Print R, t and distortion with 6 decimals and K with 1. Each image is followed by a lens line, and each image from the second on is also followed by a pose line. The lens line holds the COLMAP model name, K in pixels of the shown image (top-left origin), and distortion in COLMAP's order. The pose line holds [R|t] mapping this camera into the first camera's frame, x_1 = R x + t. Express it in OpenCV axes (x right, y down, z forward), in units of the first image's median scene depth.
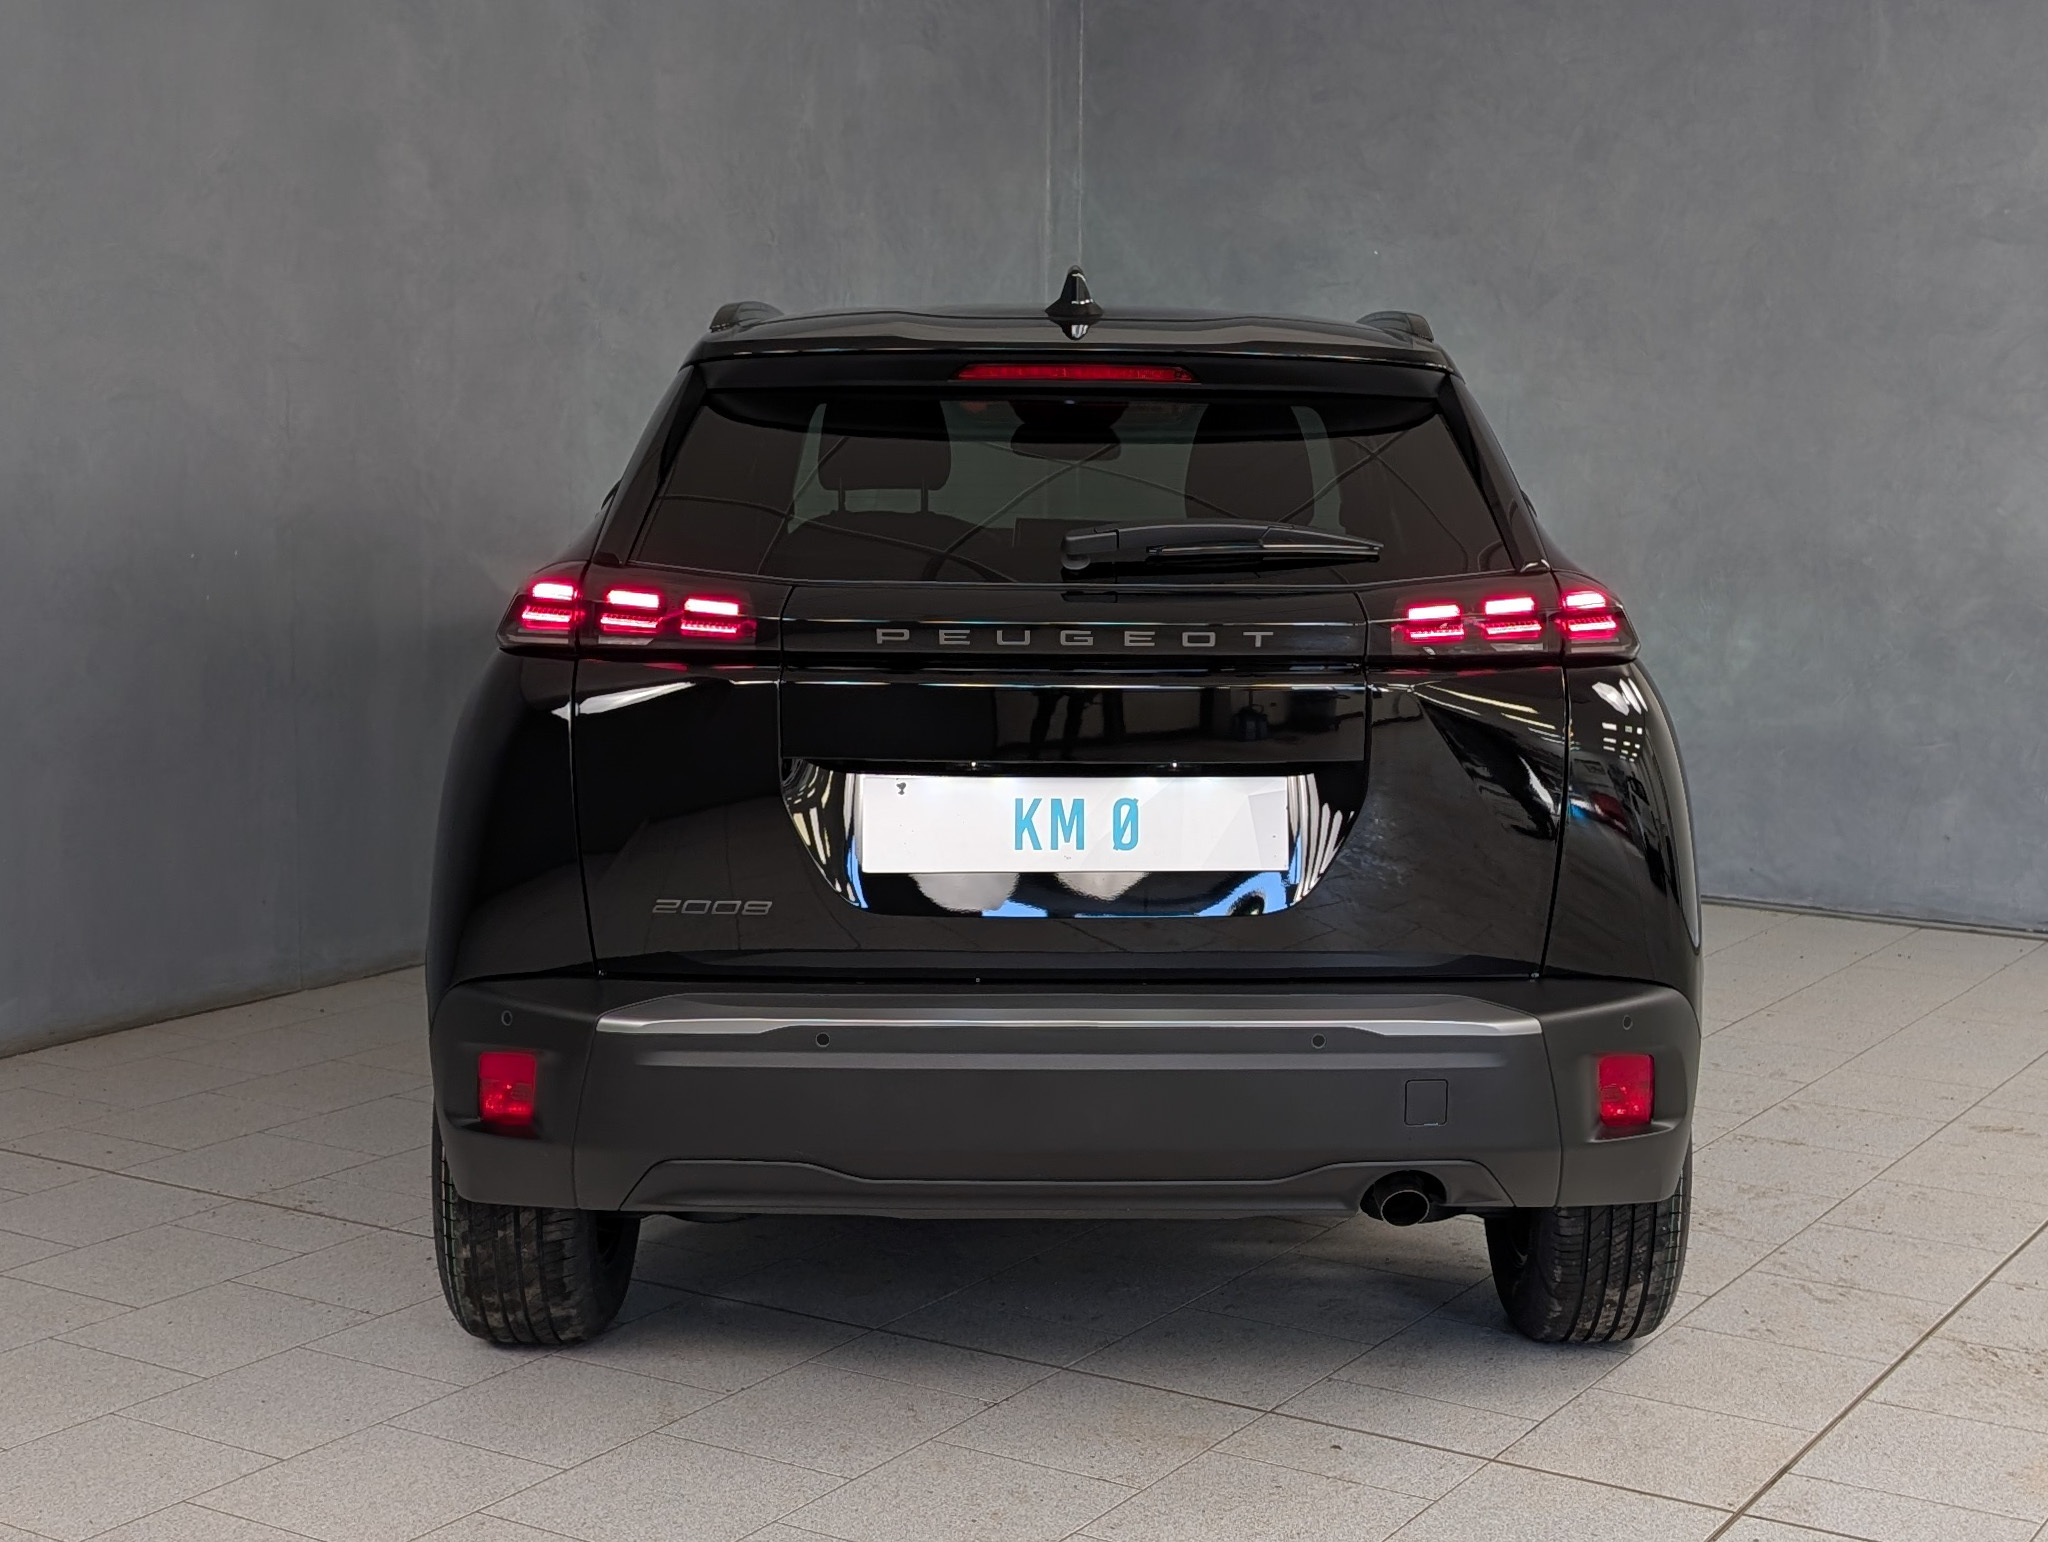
lens RADIAL K [[2142.5, 0, 1023.2], [0, 2142.5, 761.7], [0, 0, 1]] dist [0.049197, 0.000000]
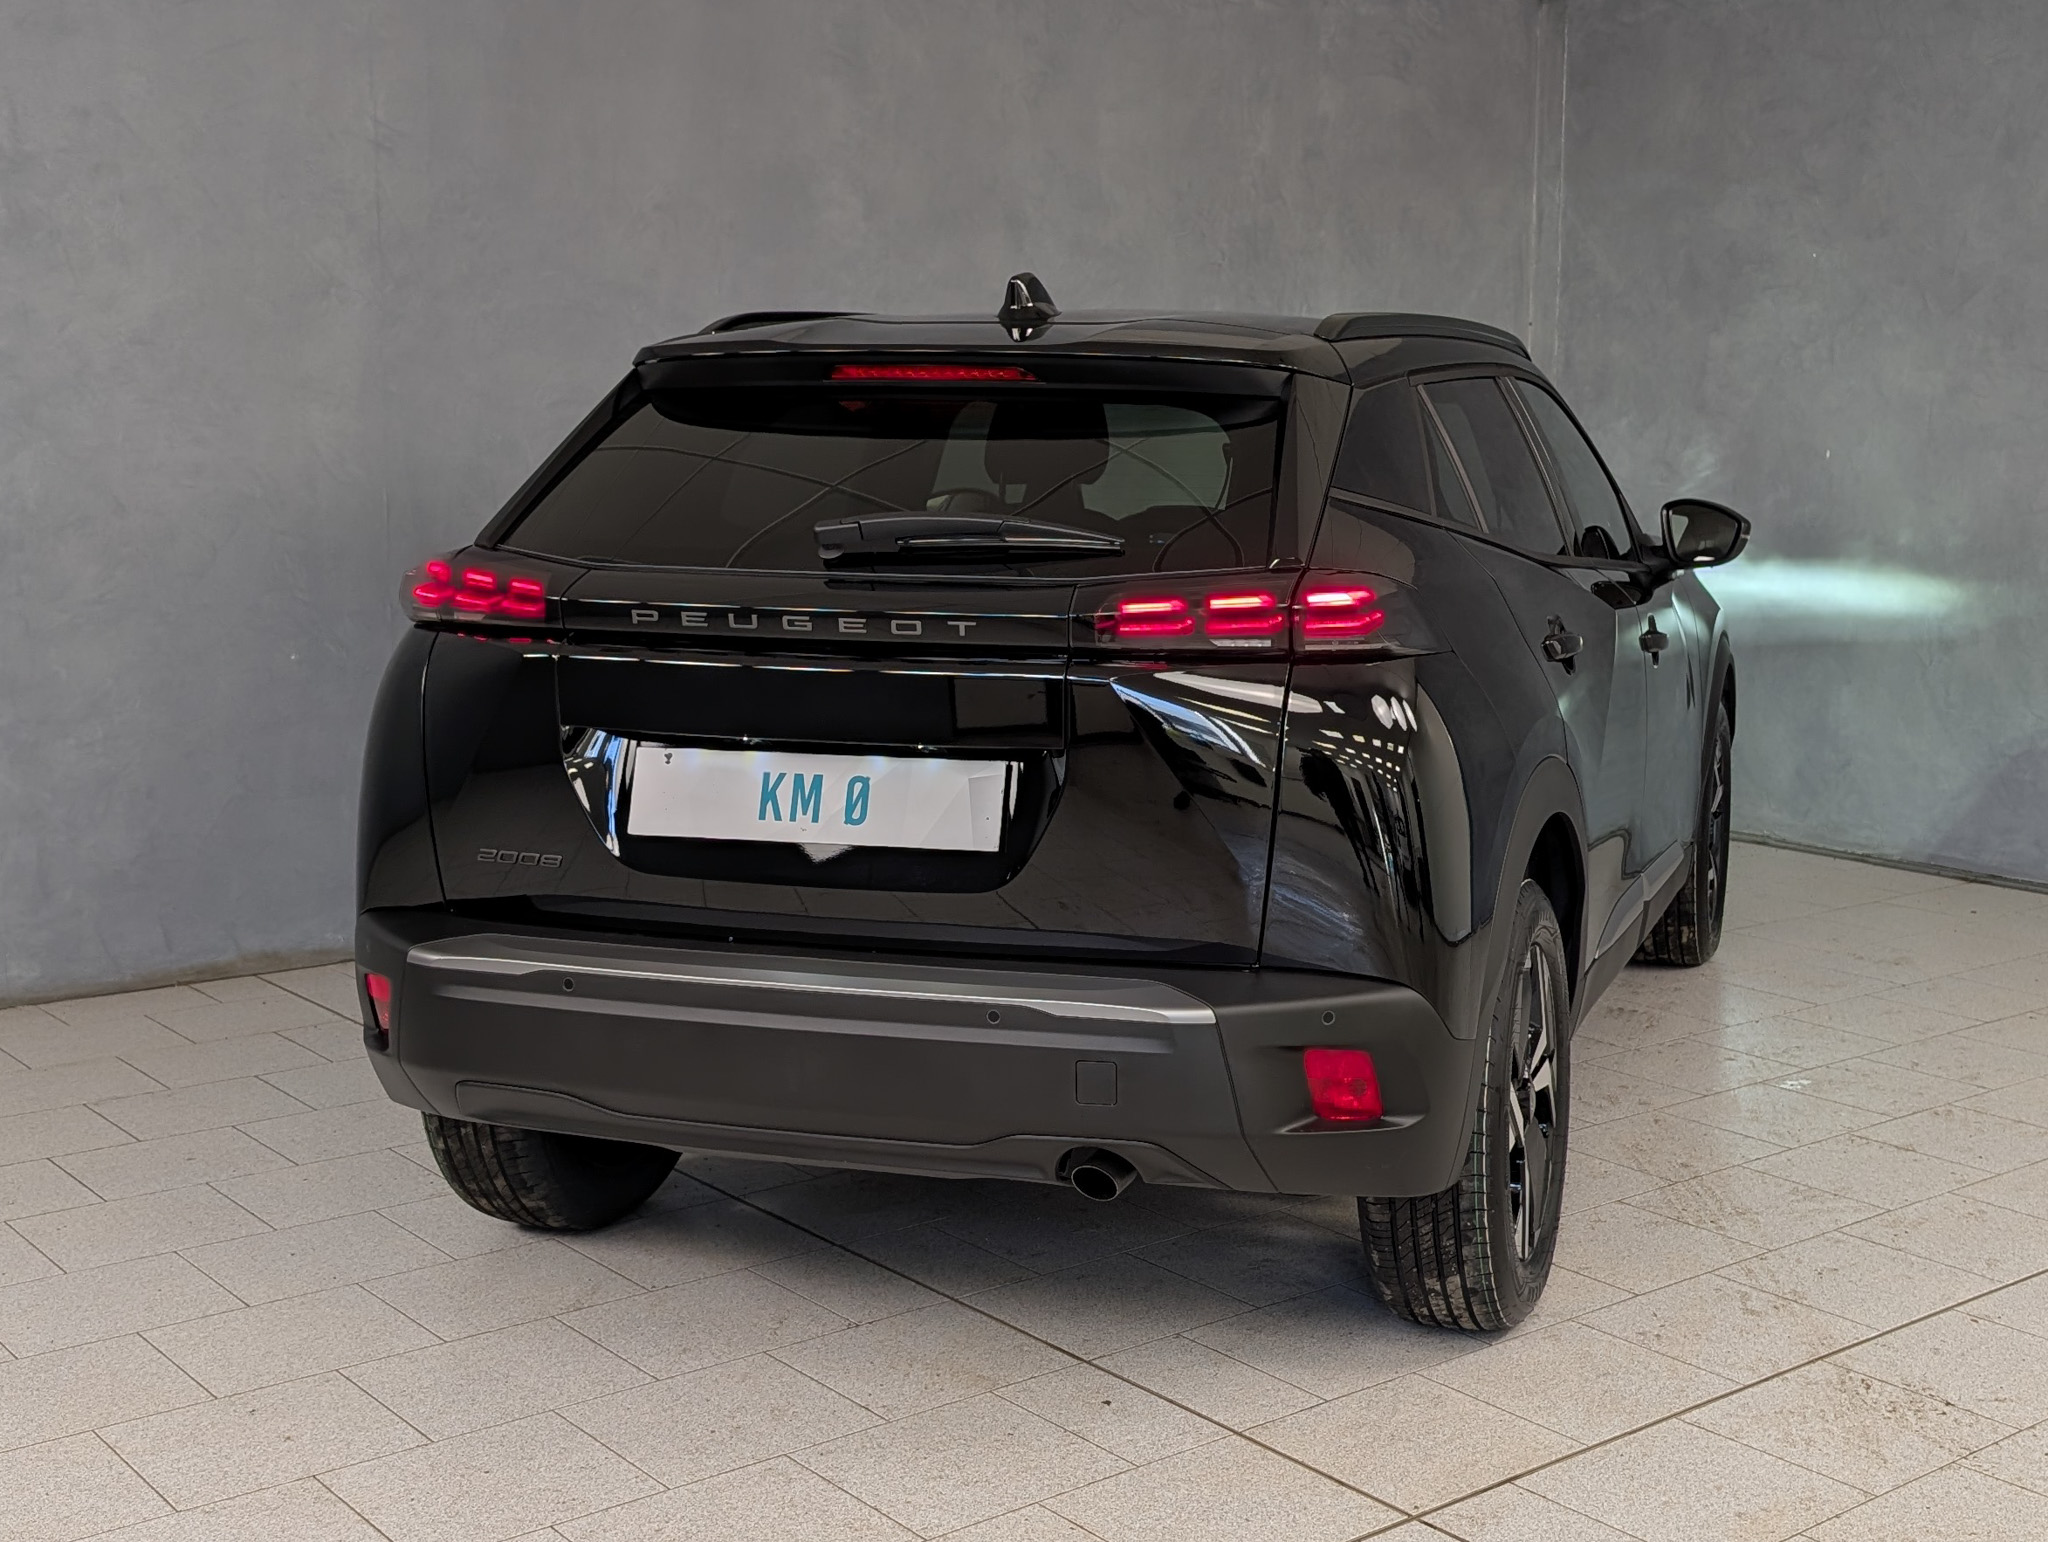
lens RADIAL K [[1906.2, 0, 1026.2], [0, 1906.2, 773.3], [0, 0, 1]] dist [0.043936, 0.000000]
pose [[0.972440, 0.042328, -0.229279, 0.321459], [-0.036690, 0.998912, 0.028801, -0.013422], [0.230248, -0.019595, 0.972935, 0.094300]]
